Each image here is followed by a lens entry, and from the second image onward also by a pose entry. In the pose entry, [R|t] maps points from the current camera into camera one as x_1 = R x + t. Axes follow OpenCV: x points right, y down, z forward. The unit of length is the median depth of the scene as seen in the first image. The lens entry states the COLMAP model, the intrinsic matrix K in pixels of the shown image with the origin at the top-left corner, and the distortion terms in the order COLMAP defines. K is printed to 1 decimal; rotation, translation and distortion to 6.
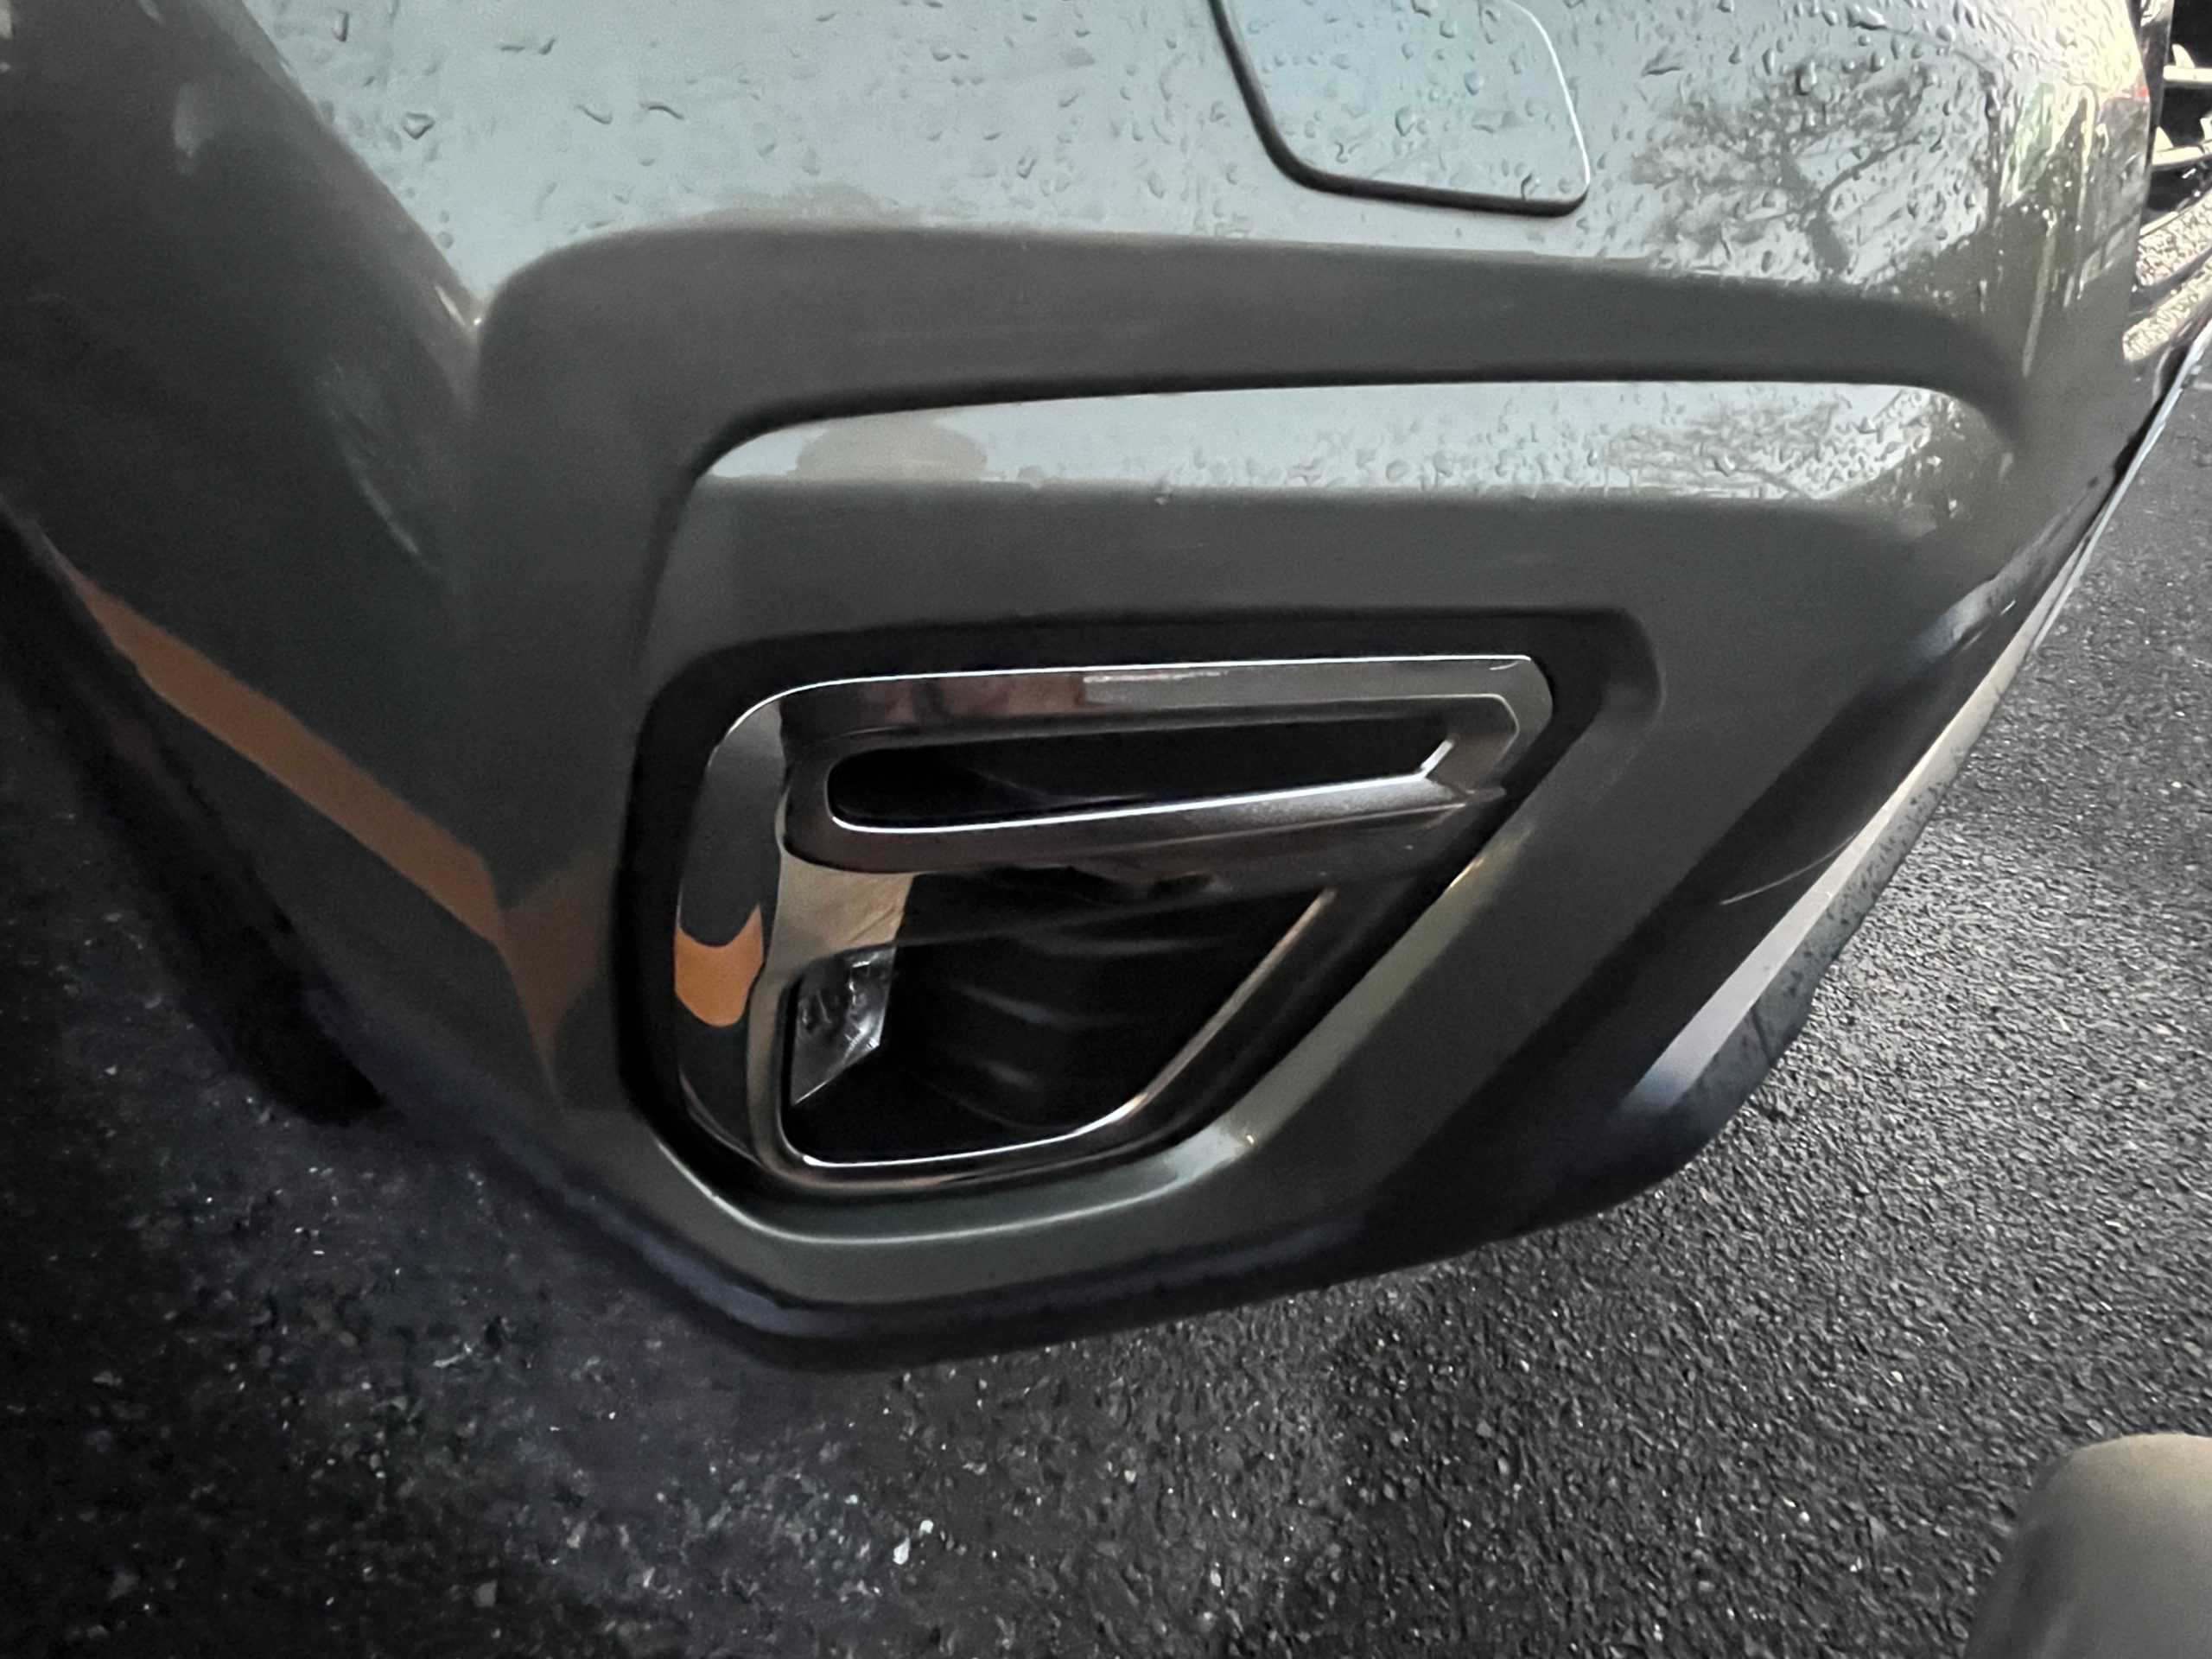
lens RADIAL K [[1140.8, 0, 1116.2], [0, 1140.8, 819.2], [0, 0, 1]] dist [-0.011122, 0.002625]
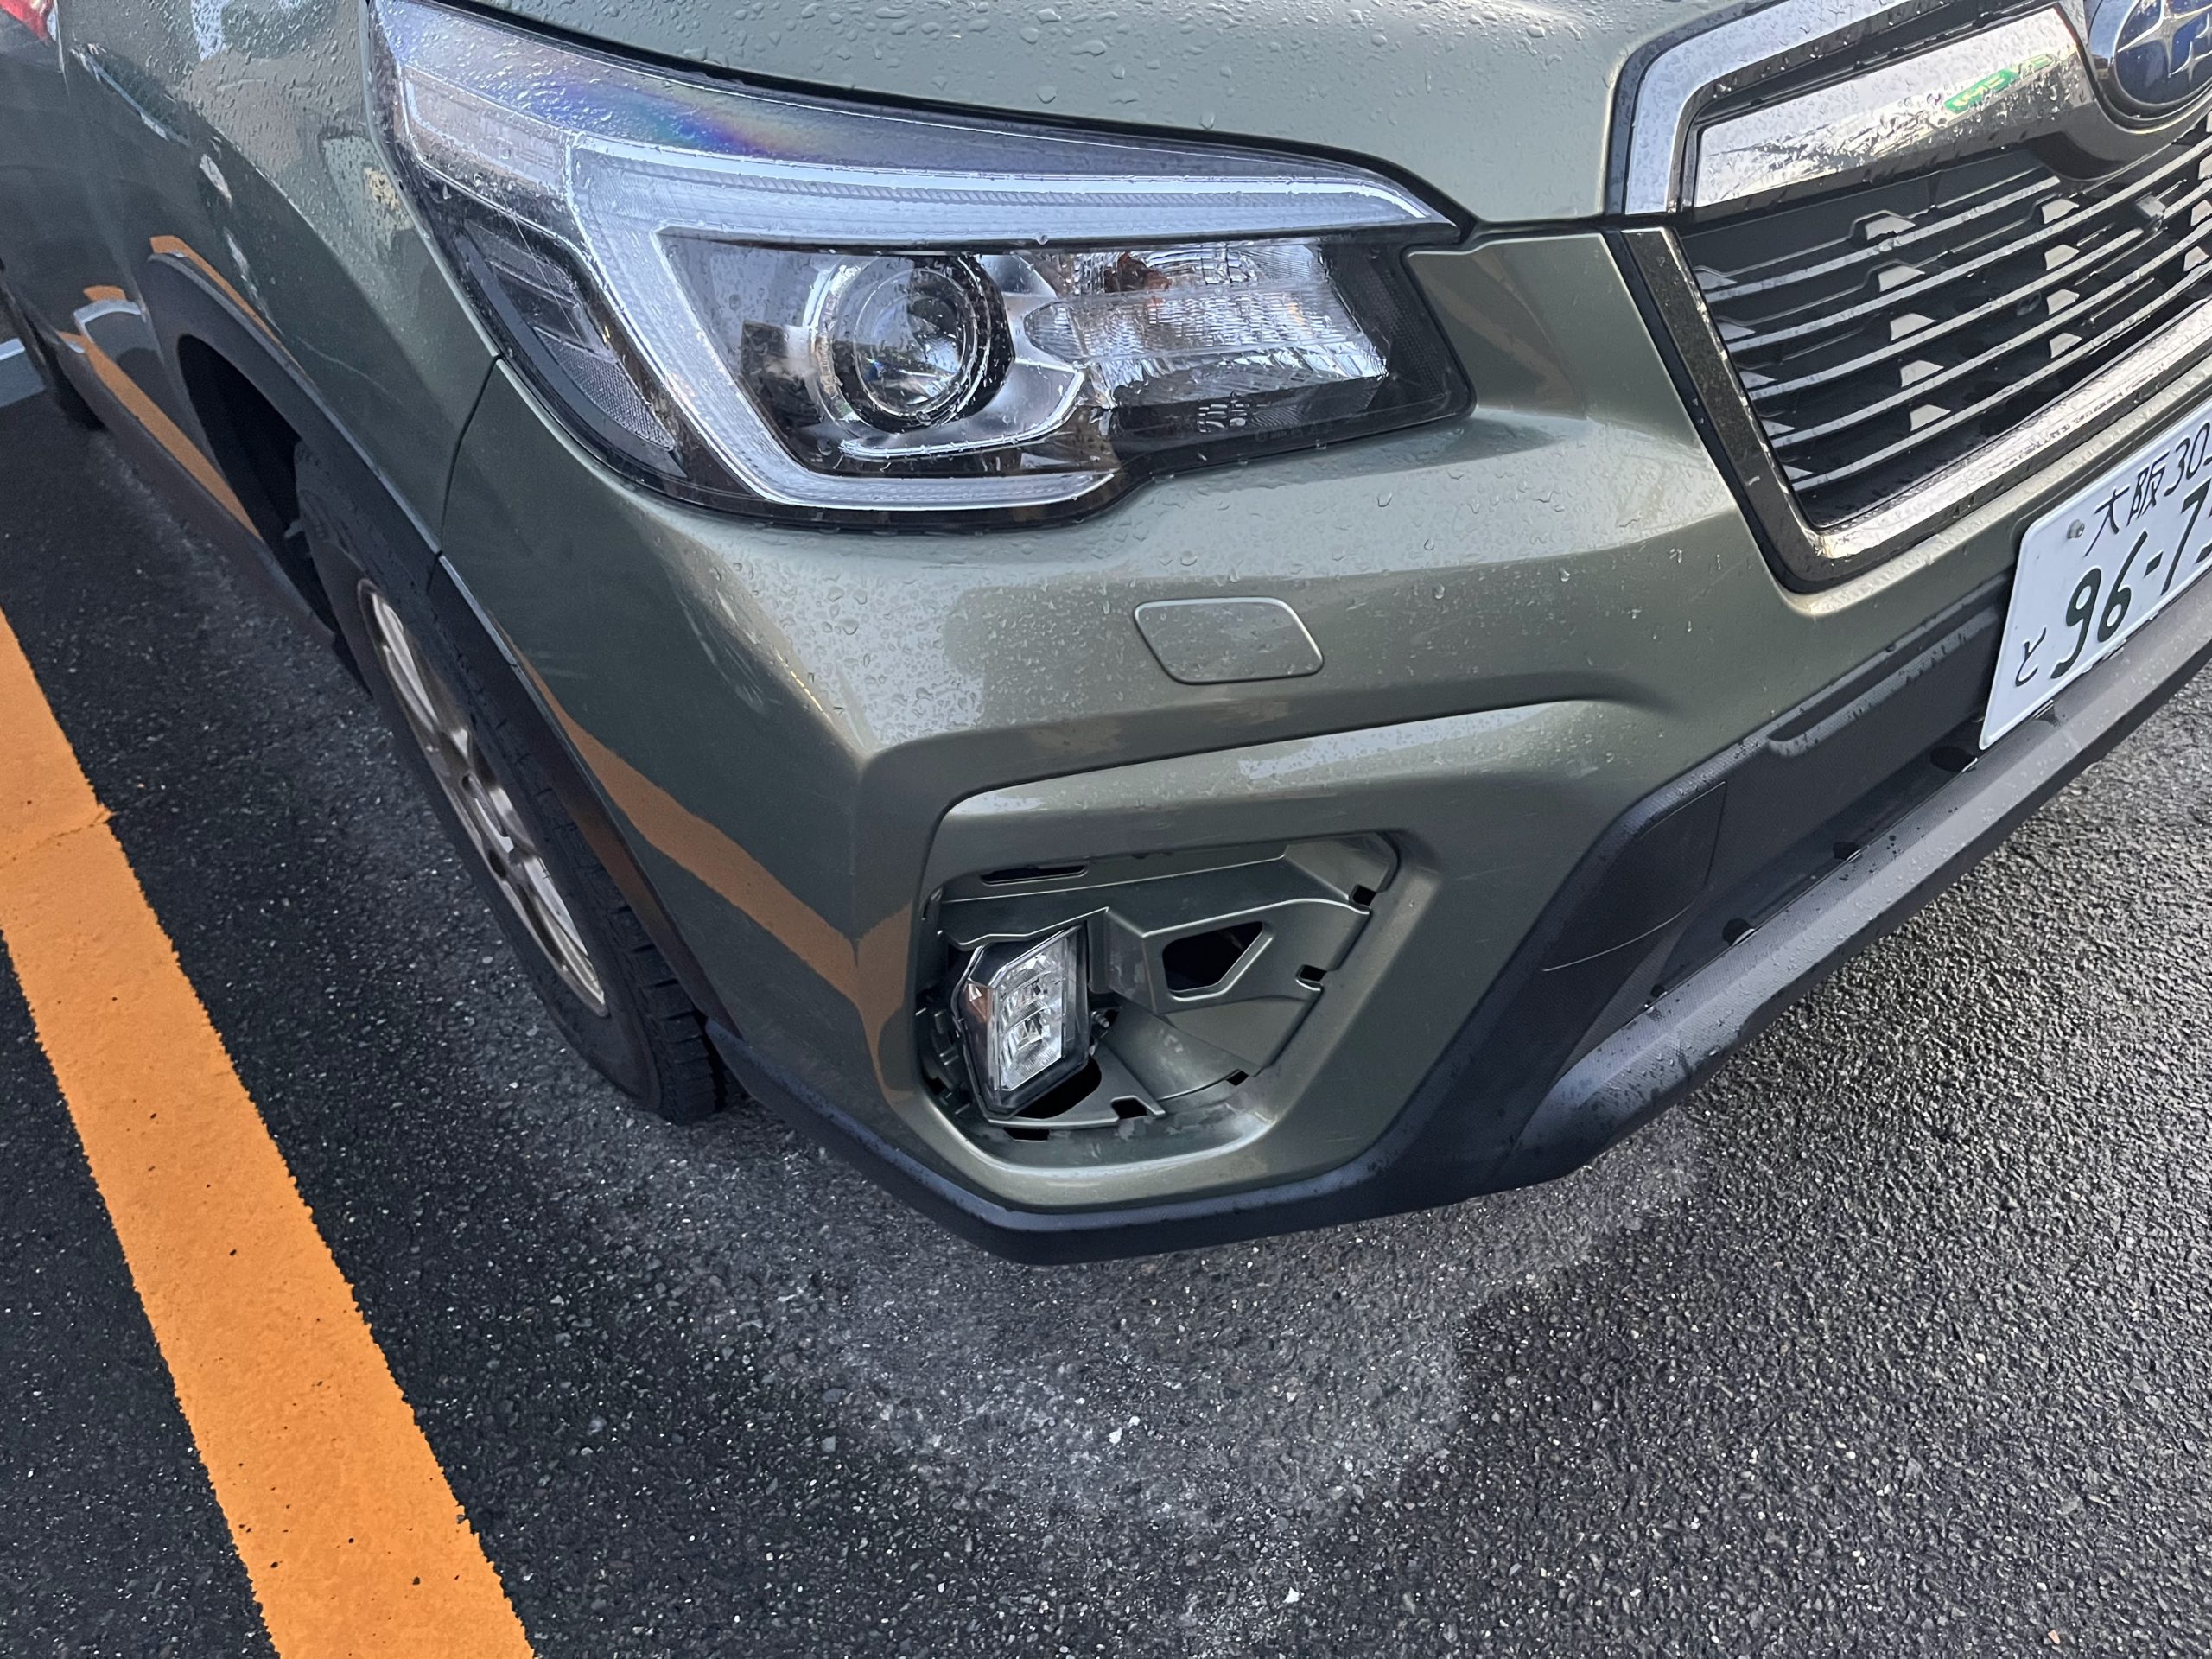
lens RADIAL K [[1680.6, 0, 1102.3], [0, 1680.6, 831.1], [0, 0, 1]] dist [-0.000228, -0.013759]
pose [[0.964787, -0.032391, -0.261031, 0.309690], [0.040403, 0.998861, 0.025385, -0.105415], [0.259912, -0.035037, 0.964997, -0.817615]]
